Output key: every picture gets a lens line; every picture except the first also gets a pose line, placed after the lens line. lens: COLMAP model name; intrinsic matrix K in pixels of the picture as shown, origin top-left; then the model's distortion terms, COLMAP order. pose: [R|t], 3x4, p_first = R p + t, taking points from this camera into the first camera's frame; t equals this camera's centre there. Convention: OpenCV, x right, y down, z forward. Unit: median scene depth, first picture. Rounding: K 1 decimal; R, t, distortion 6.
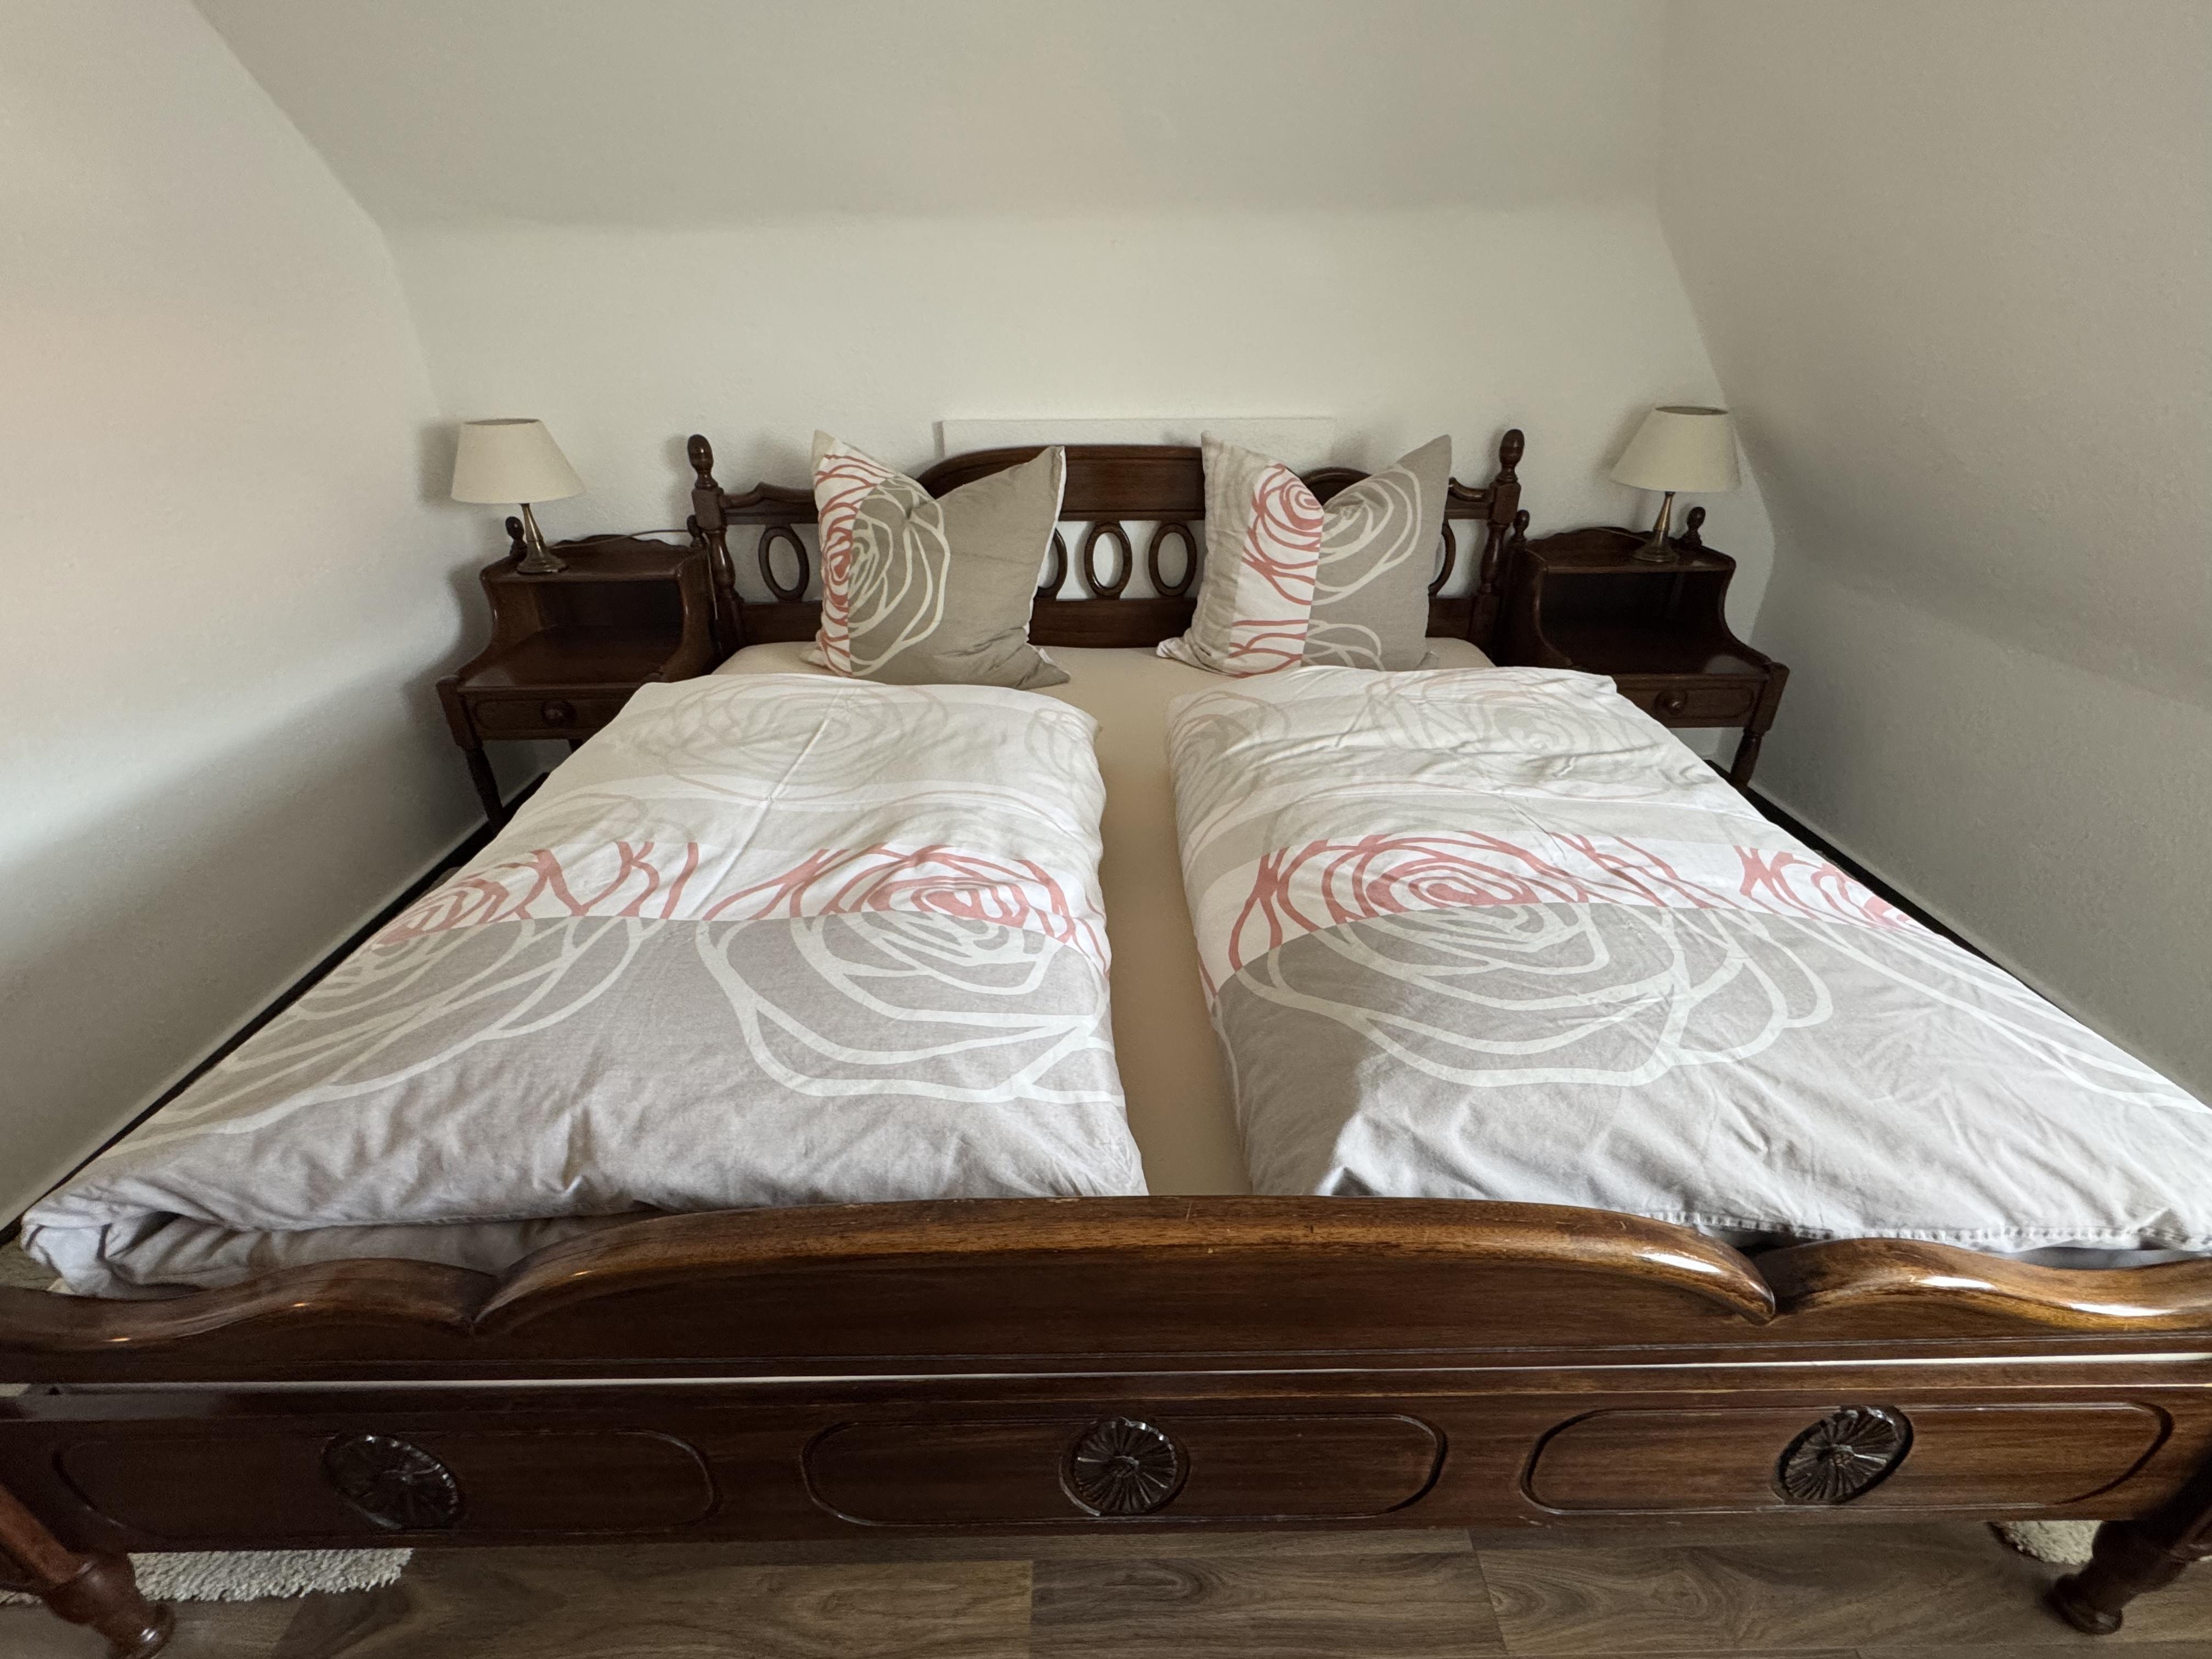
lens RADIAL K [[961.4, 0, 1103.5], [0, 961.4, 823.2], [0, 0, 1]] dist [-0.002154, 0.000311]
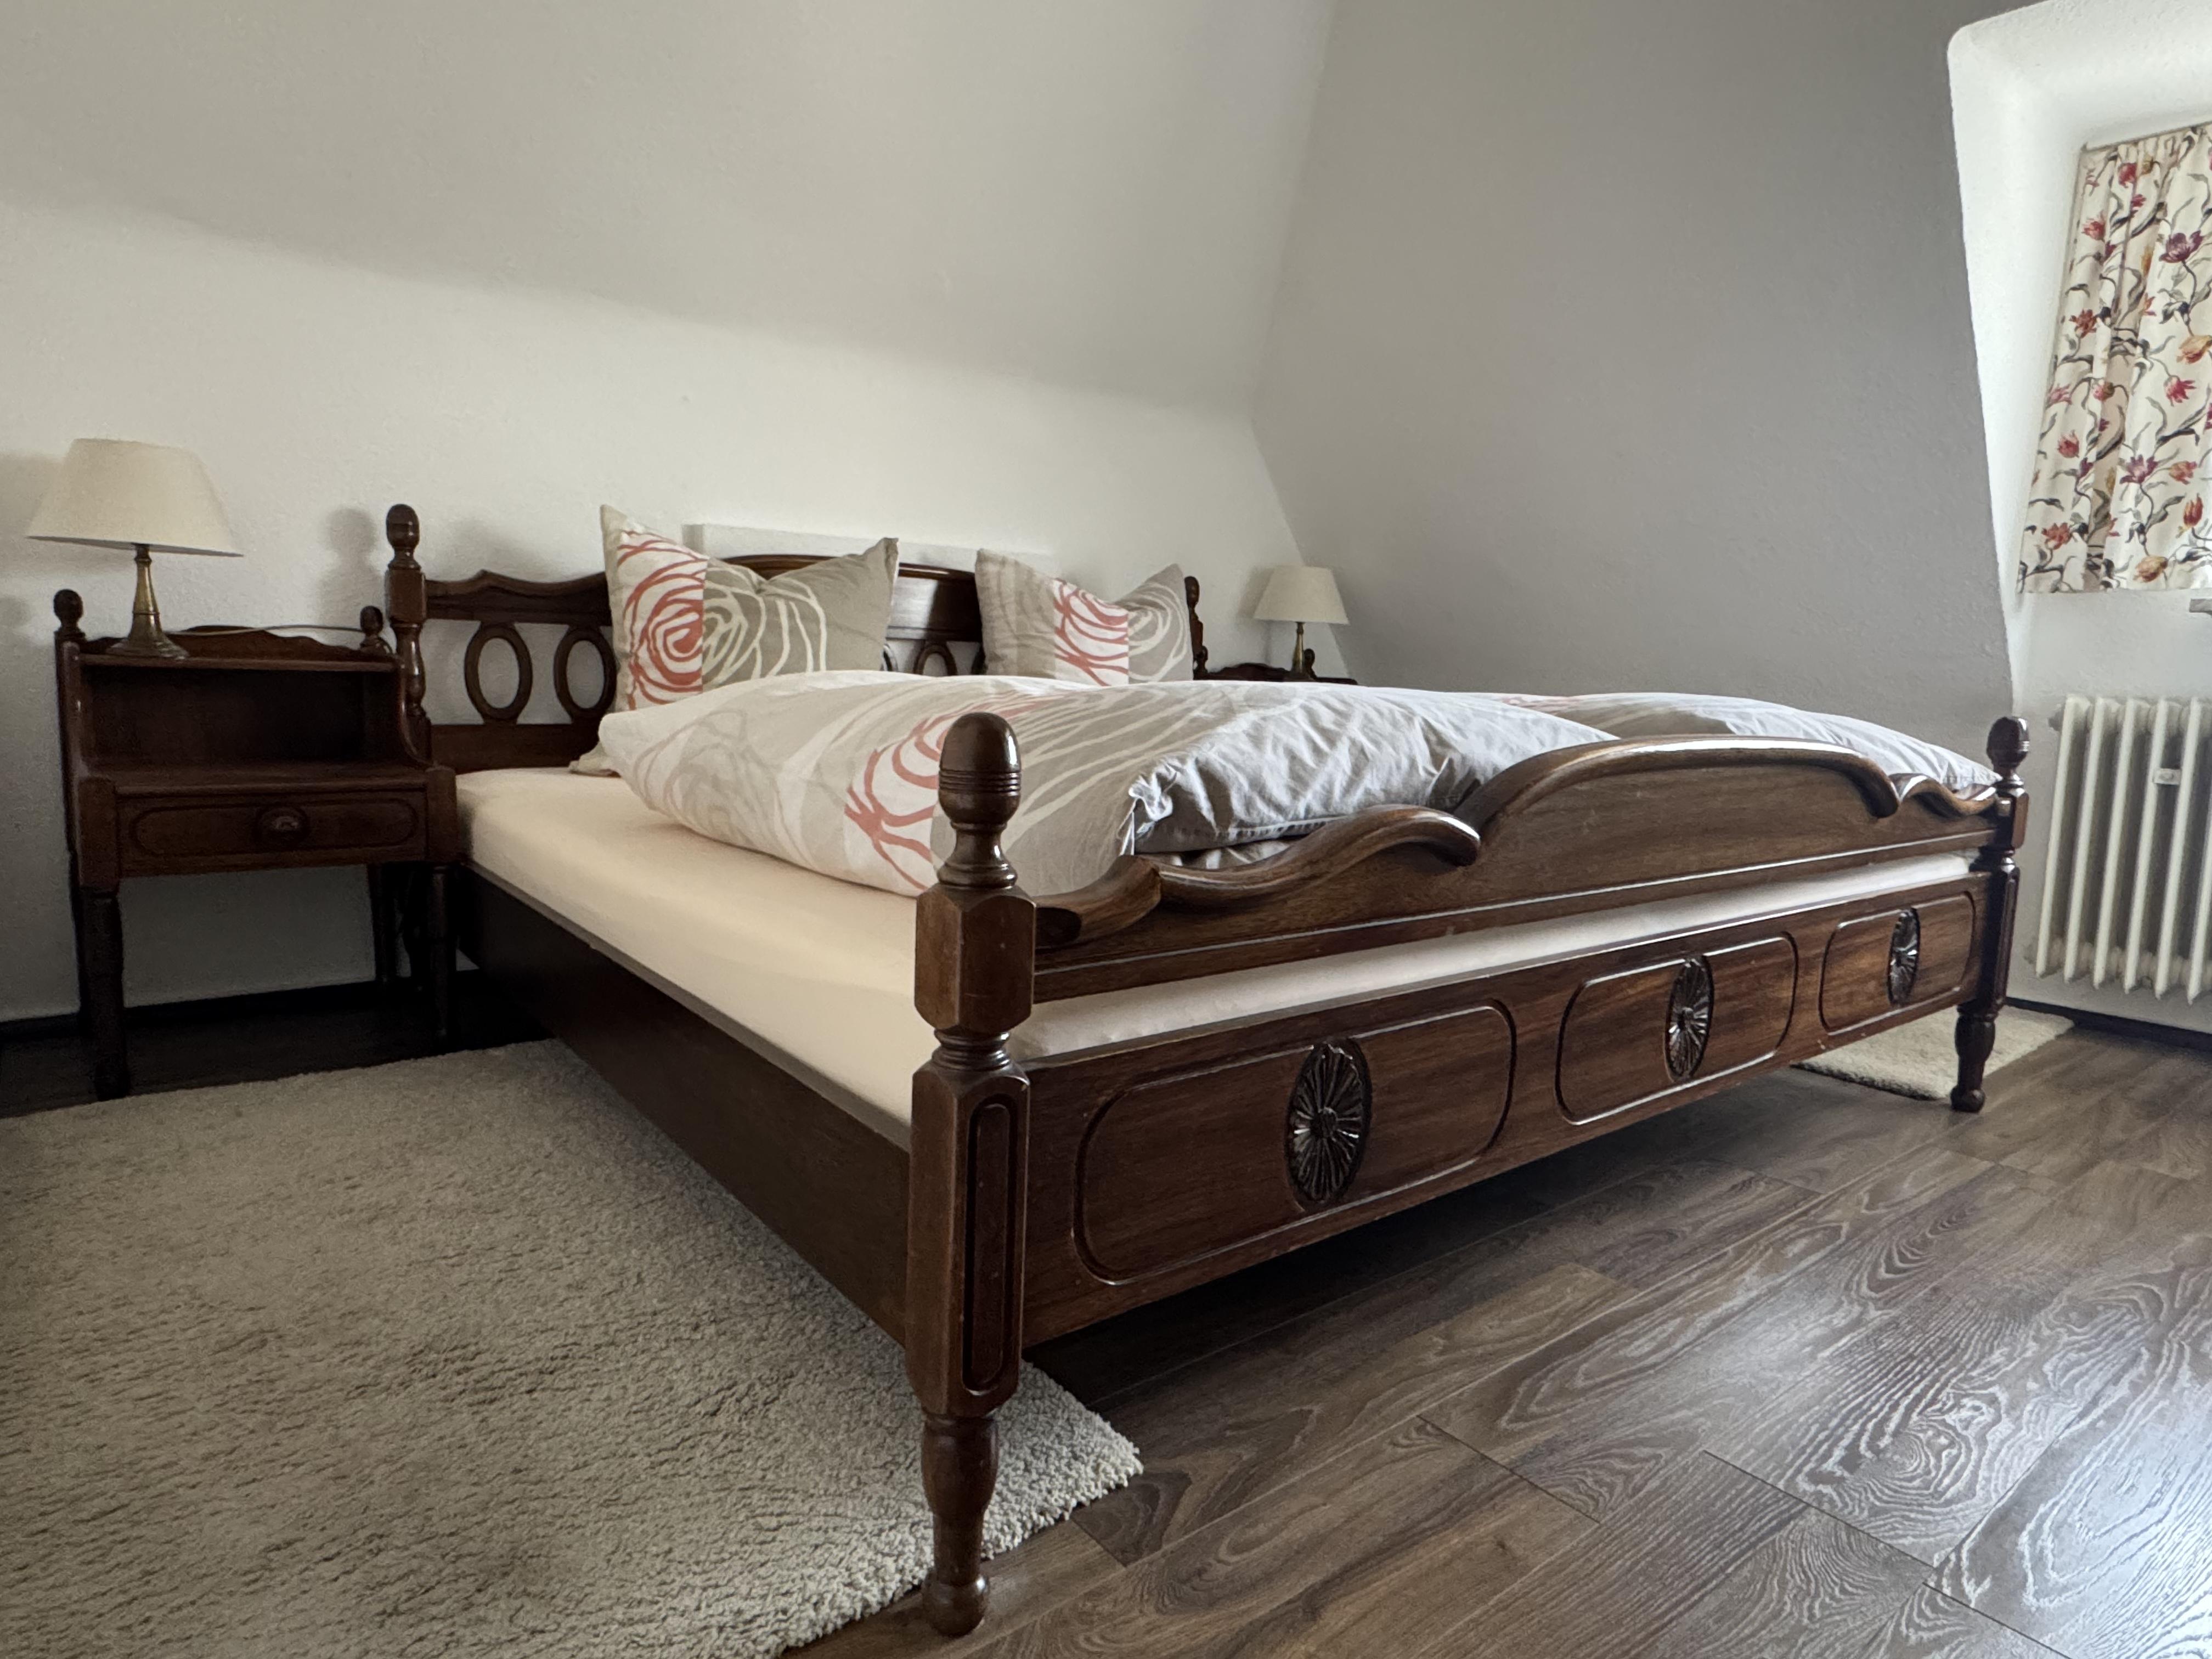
lens RADIAL K [[1258.7, 0, 1107.4], [0, 1258.7, 825.0], [0, 0, 1]] dist [0.000211, -0.004060]
pose [[0.794870, -0.048478, 0.604840, -0.667440], [0.251180, 0.933675, -0.255262, 0.265958], [-0.552349, 0.354824, 0.754328, 0.014416]]
